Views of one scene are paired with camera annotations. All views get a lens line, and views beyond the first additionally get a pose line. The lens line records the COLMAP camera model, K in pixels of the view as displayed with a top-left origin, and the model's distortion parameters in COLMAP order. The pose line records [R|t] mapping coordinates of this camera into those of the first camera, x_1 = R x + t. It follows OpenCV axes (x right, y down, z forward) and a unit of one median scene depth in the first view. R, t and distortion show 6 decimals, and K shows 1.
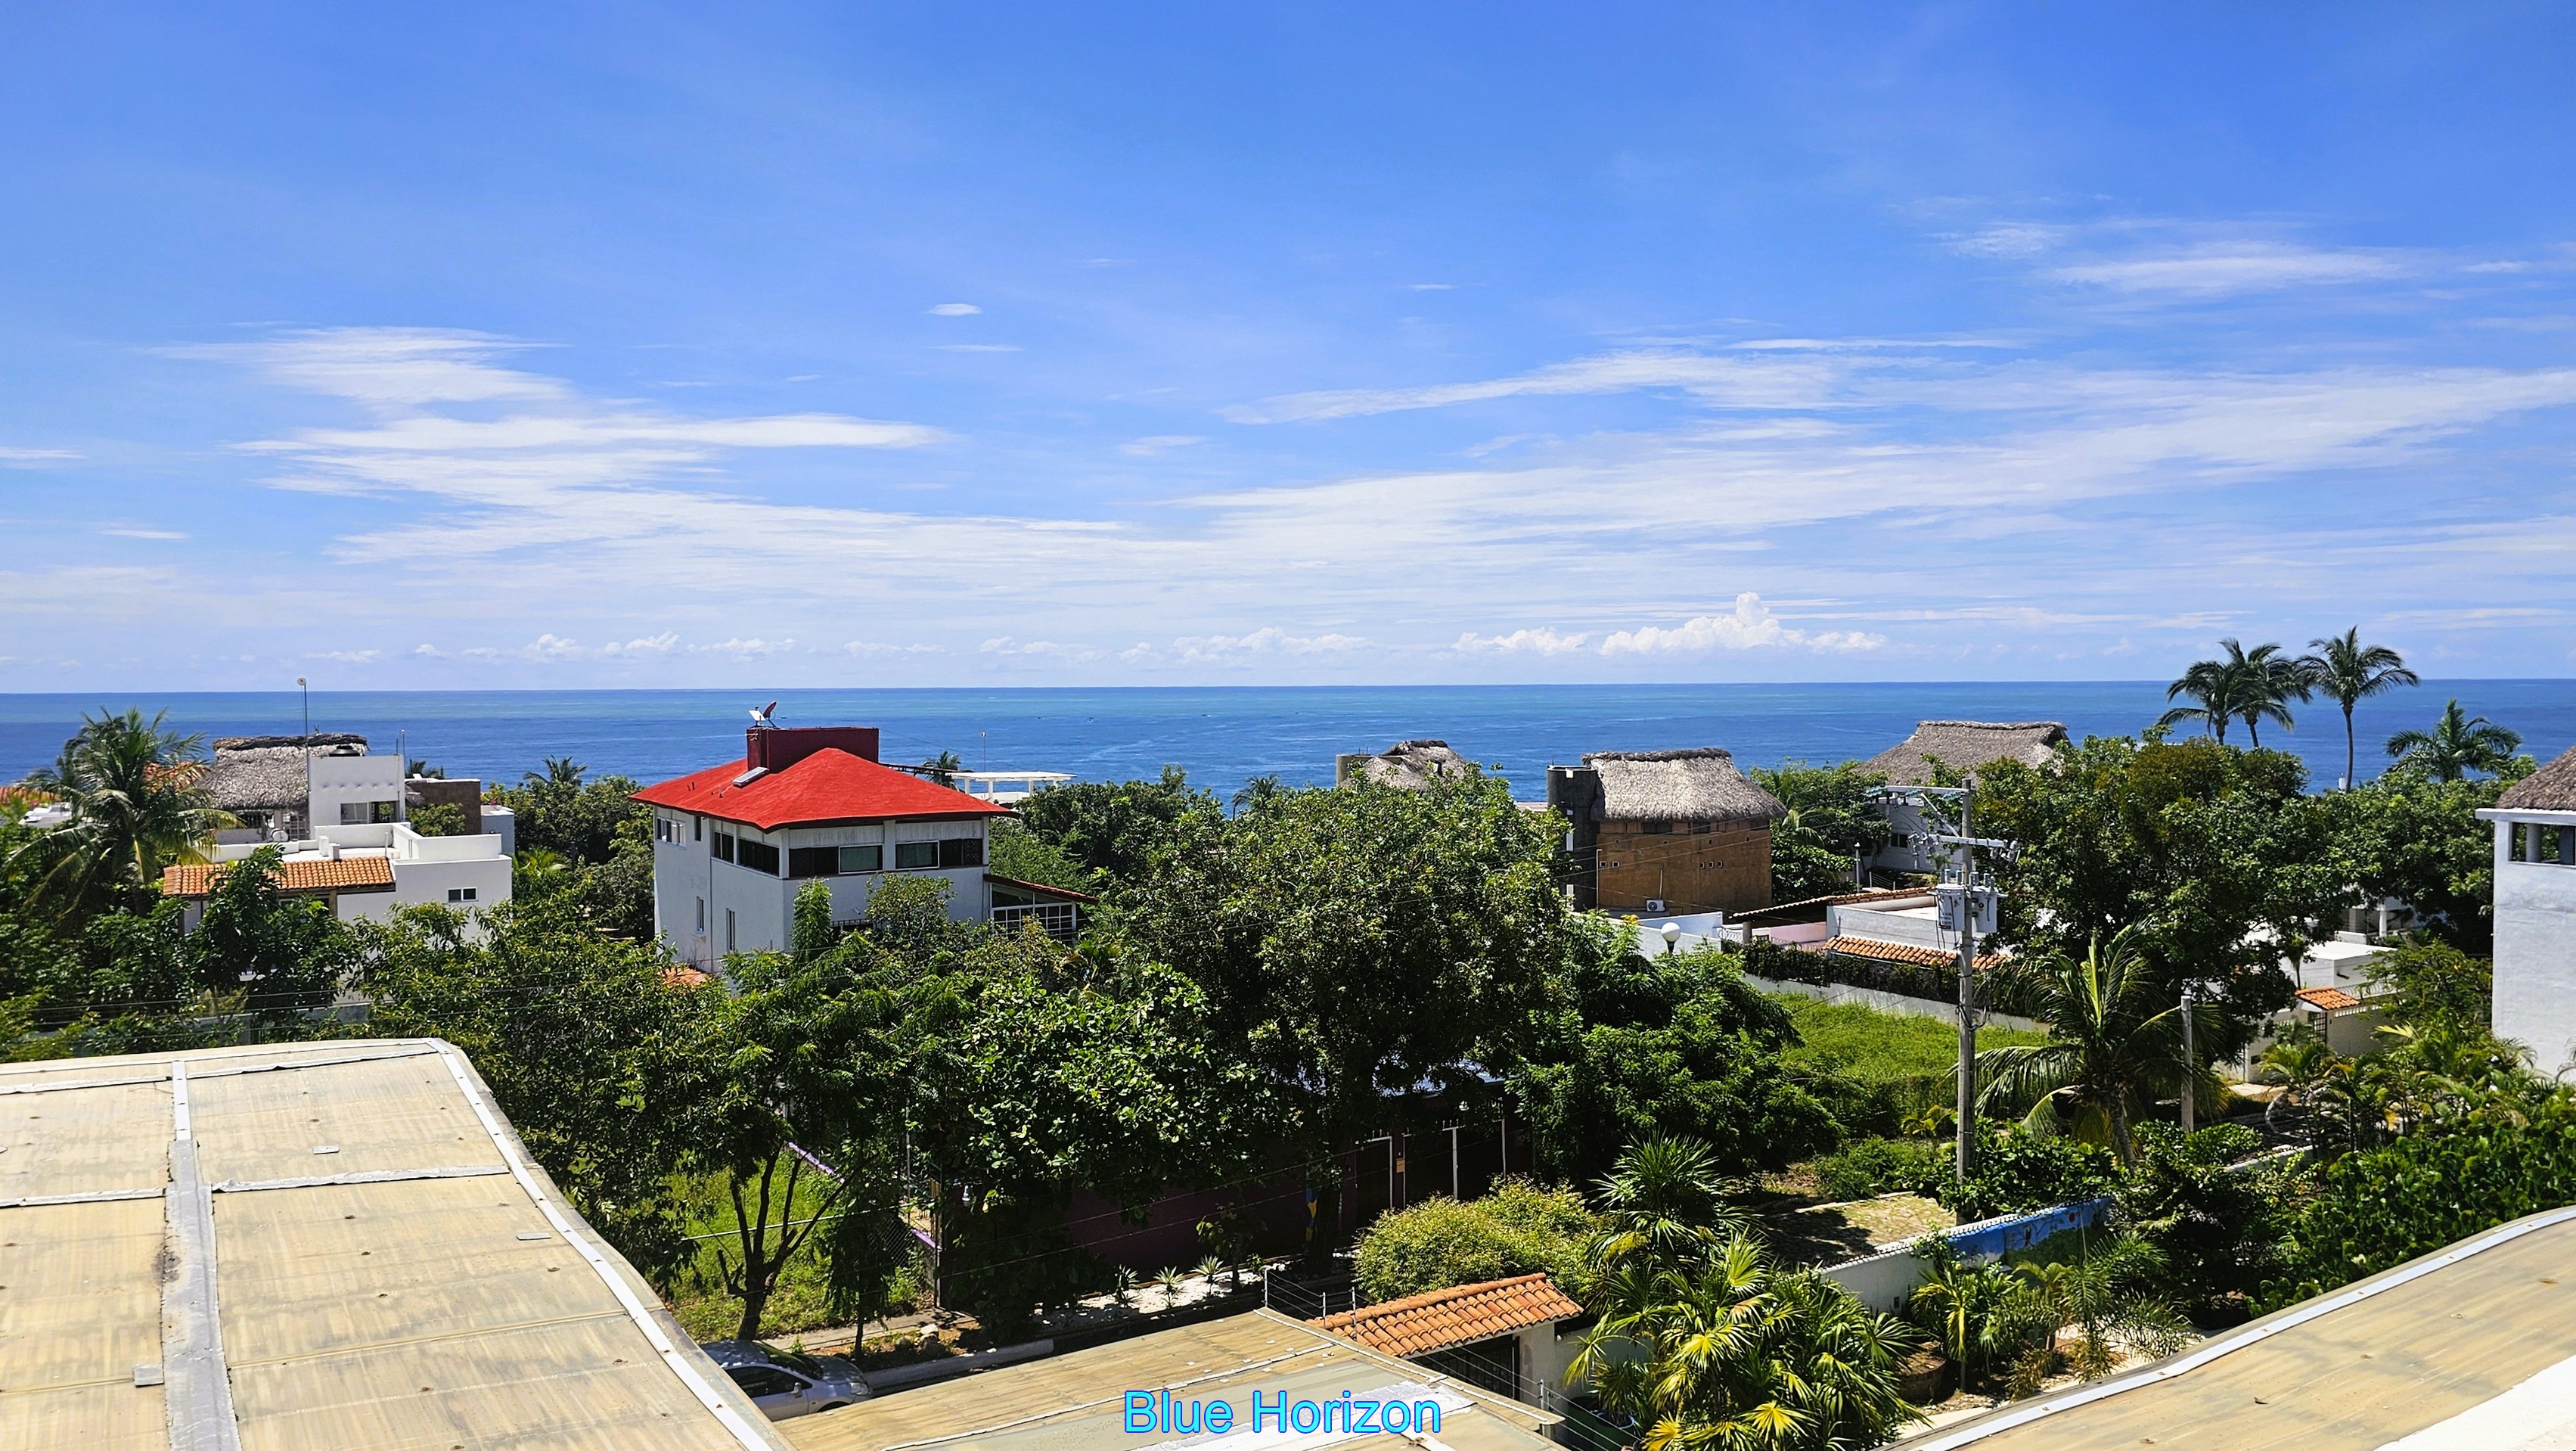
lens RADIAL K [[1824.0, 0, 1298.6], [0, 1824.0, 723.1], [0, 0, 1]] dist [0.087716, -0.108894]
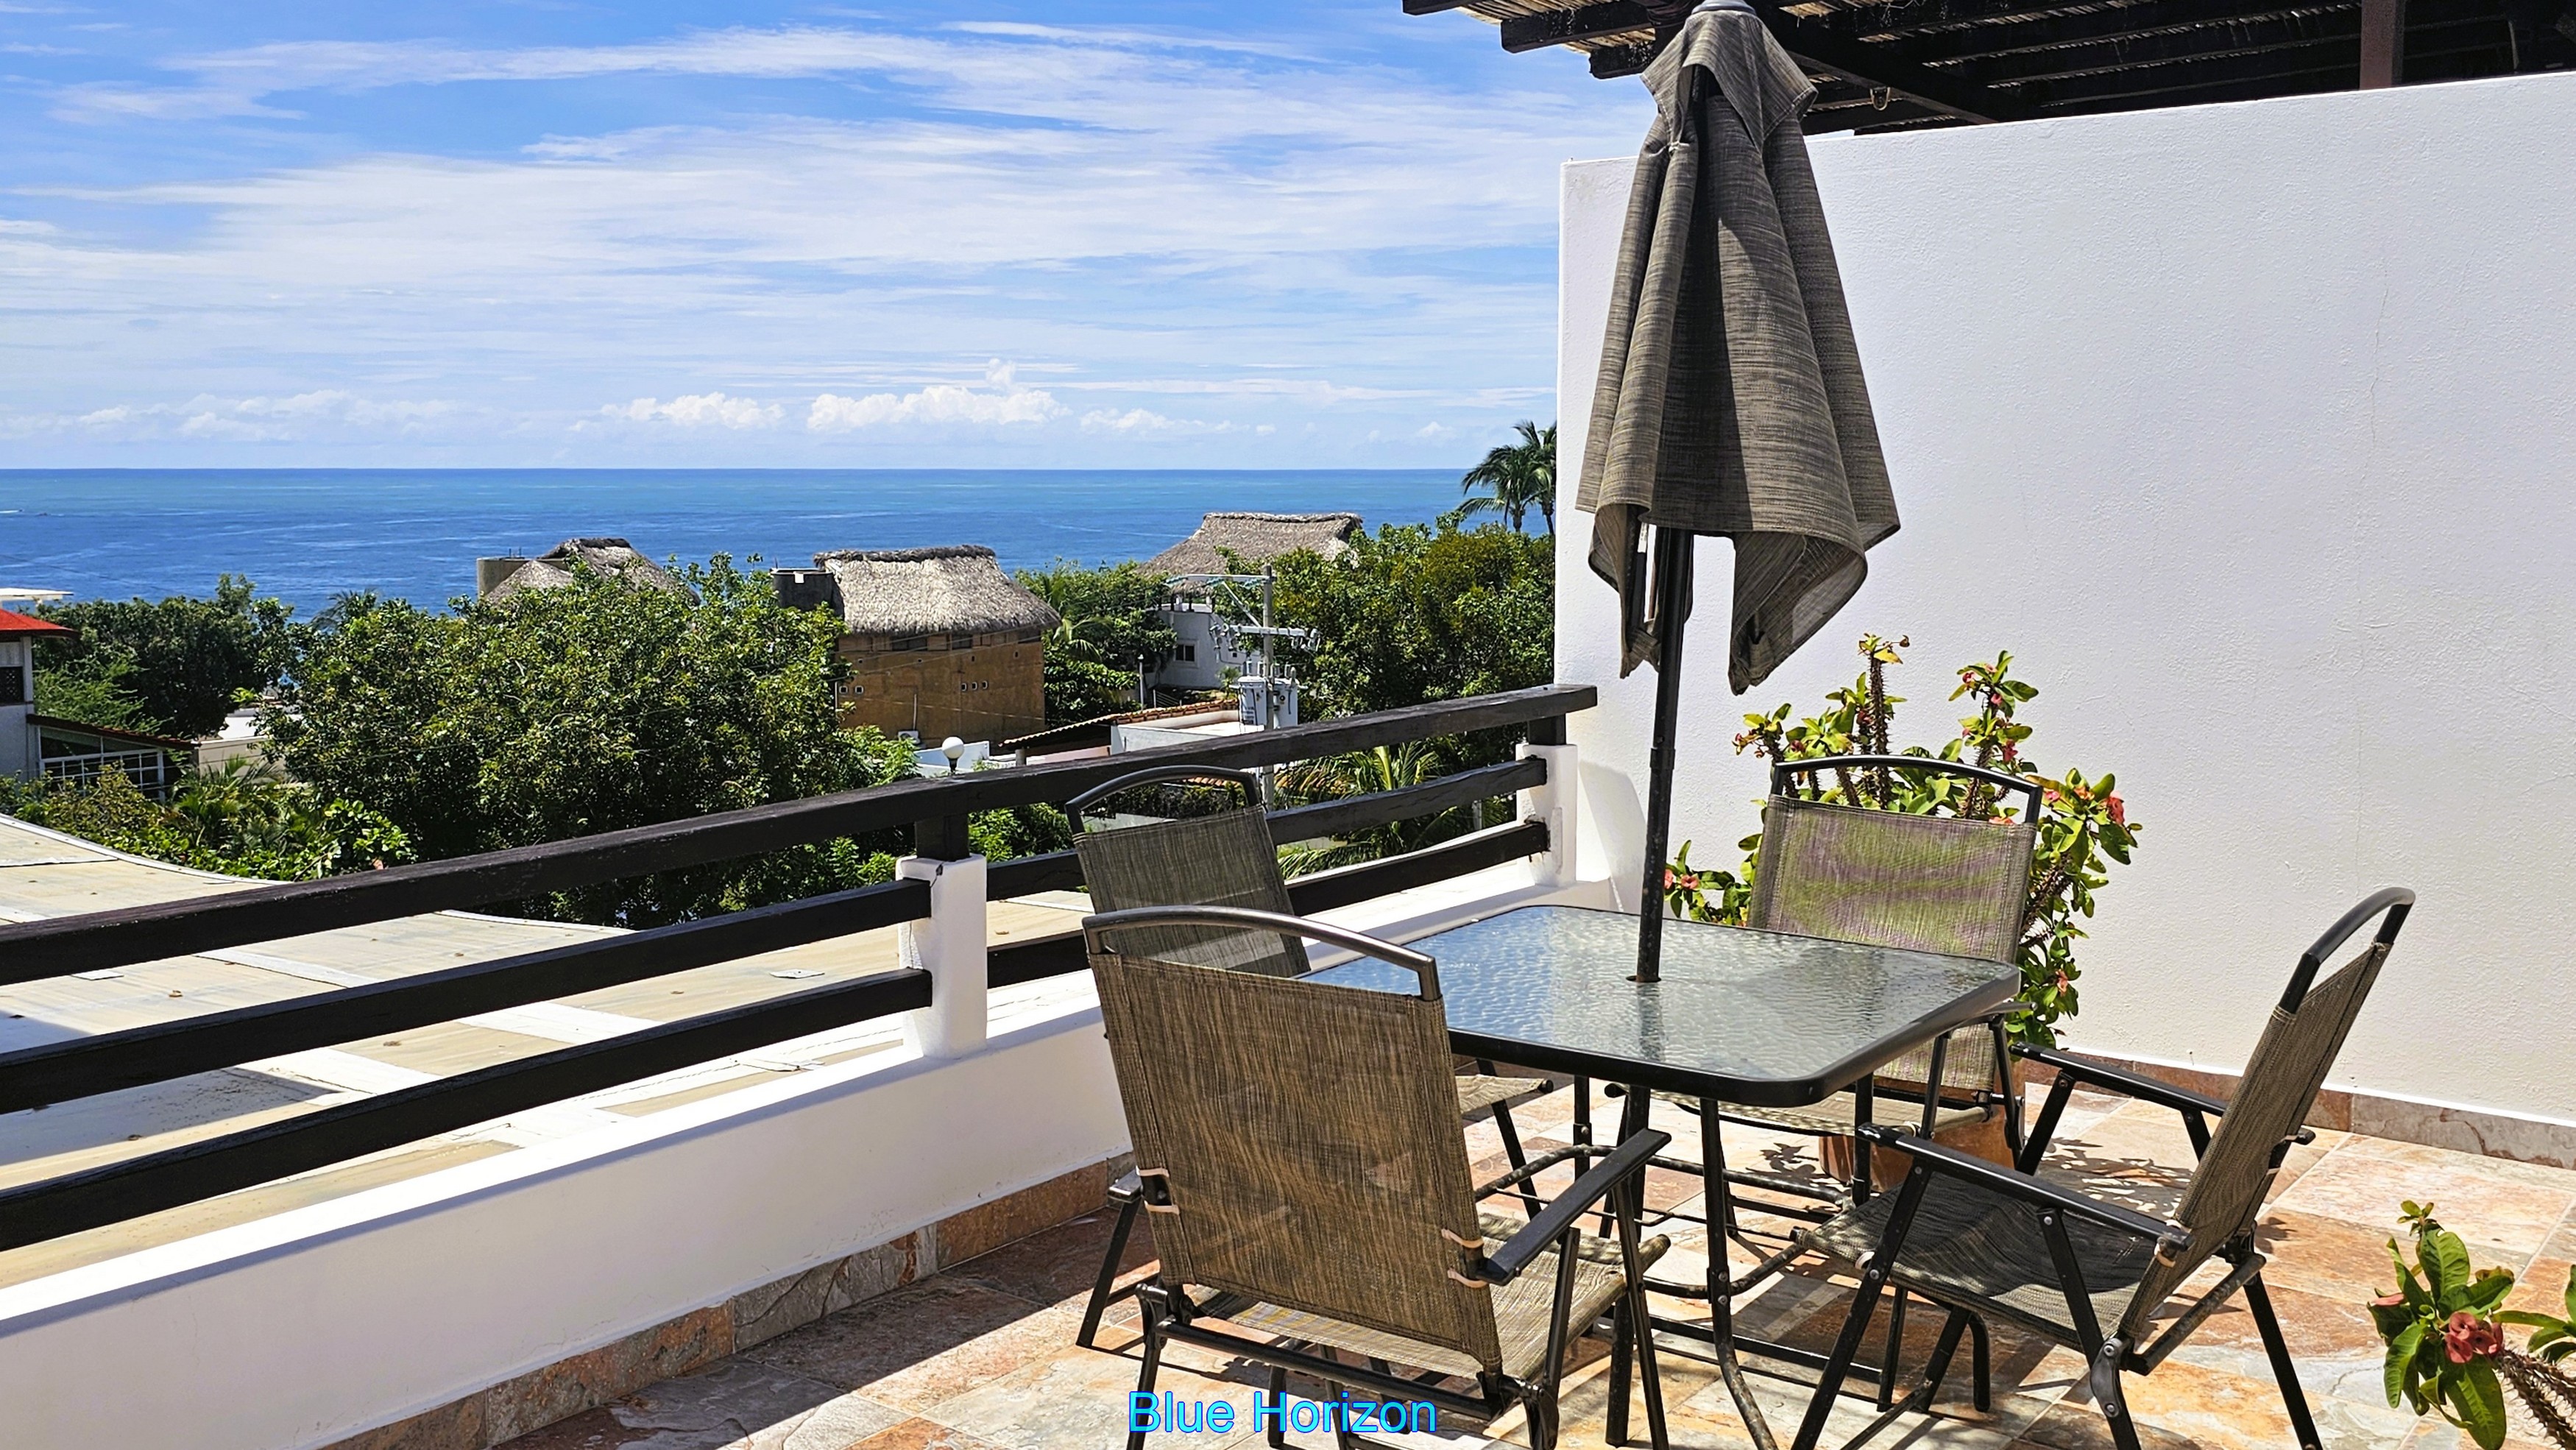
lens RADIAL K [[2377.5, 0, 1301.2], [0, 2377.5, 710.5], [0, 0, 1]] dist [0.158641, -0.359895]
pose [[0.932606, -0.033574, 0.359330, -0.045128], [0.005203, 0.996811, 0.079632, 0.005601], [-0.360858, -0.072396, 0.929807, -0.105641]]
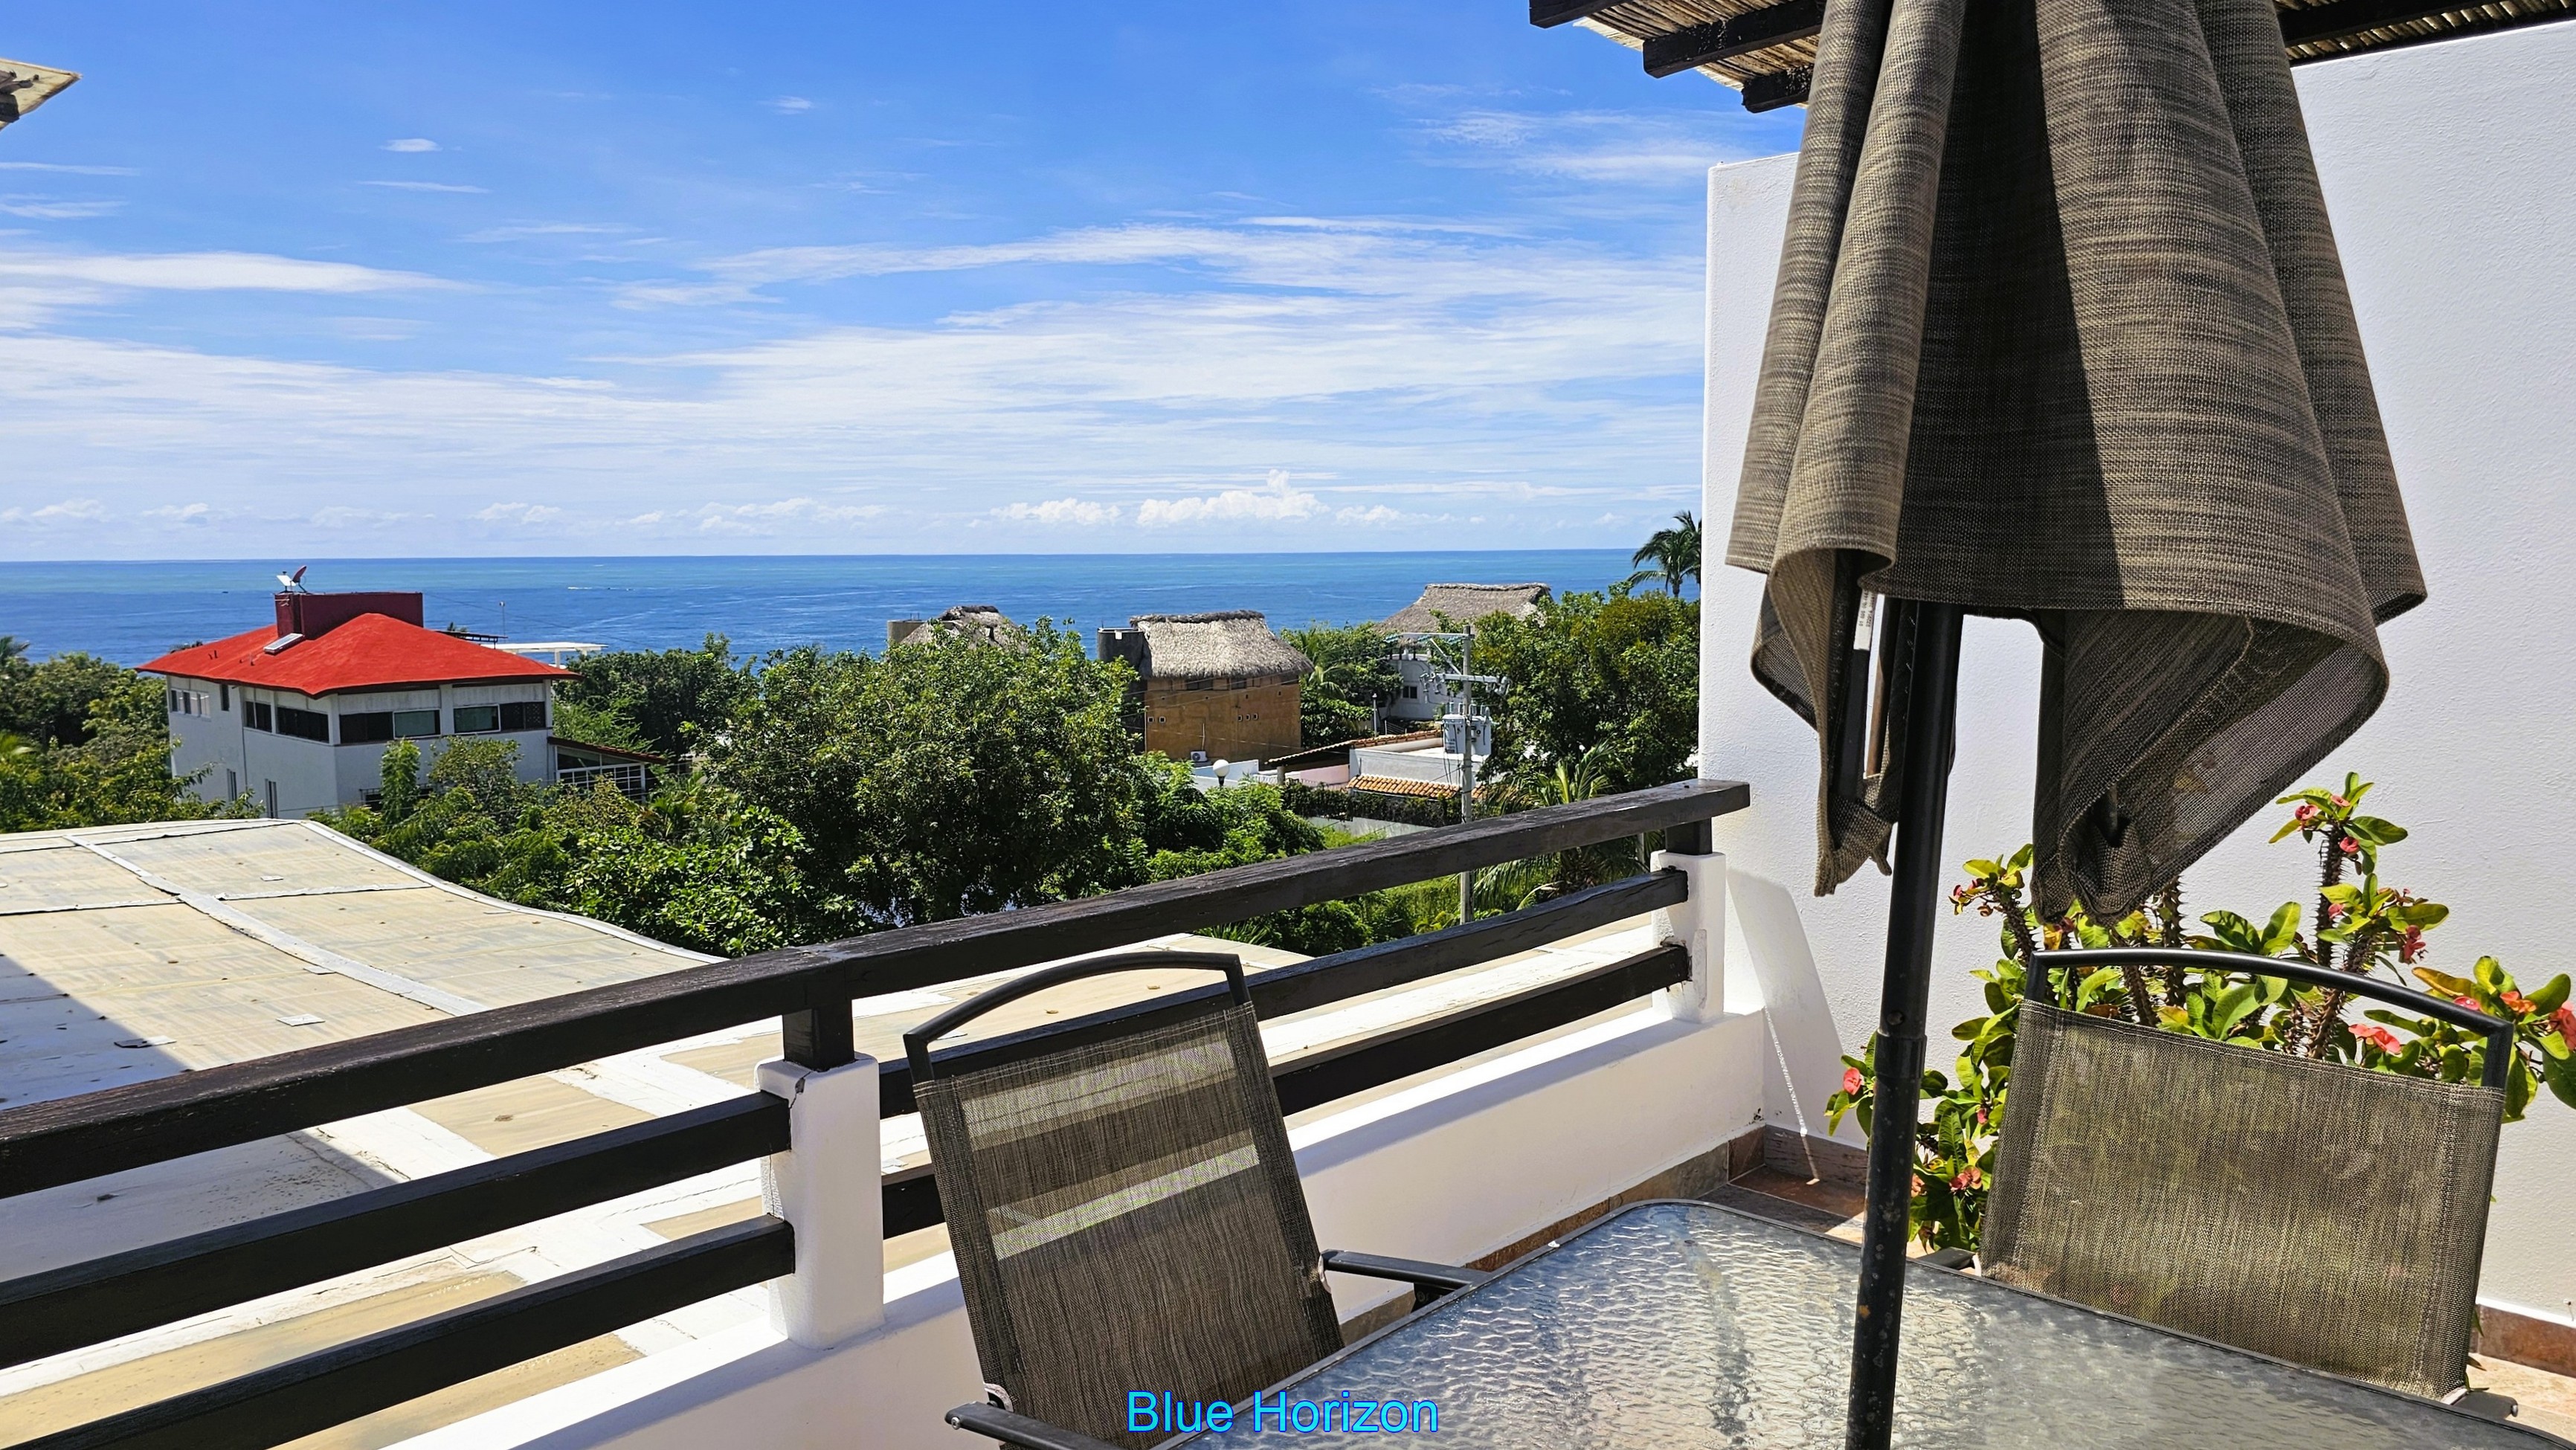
lens RADIAL K [[1803.2, 0, 1268.7], [0, 1803.2, 728.7], [0, 0, 1]] dist [0.092512, -0.133746]
pose [[0.971628, -0.026060, 0.235073, -0.024236], [0.008384, 0.997081, 0.075883, 0.005655], [-0.236365, -0.071760, 0.969011, -0.065779]]
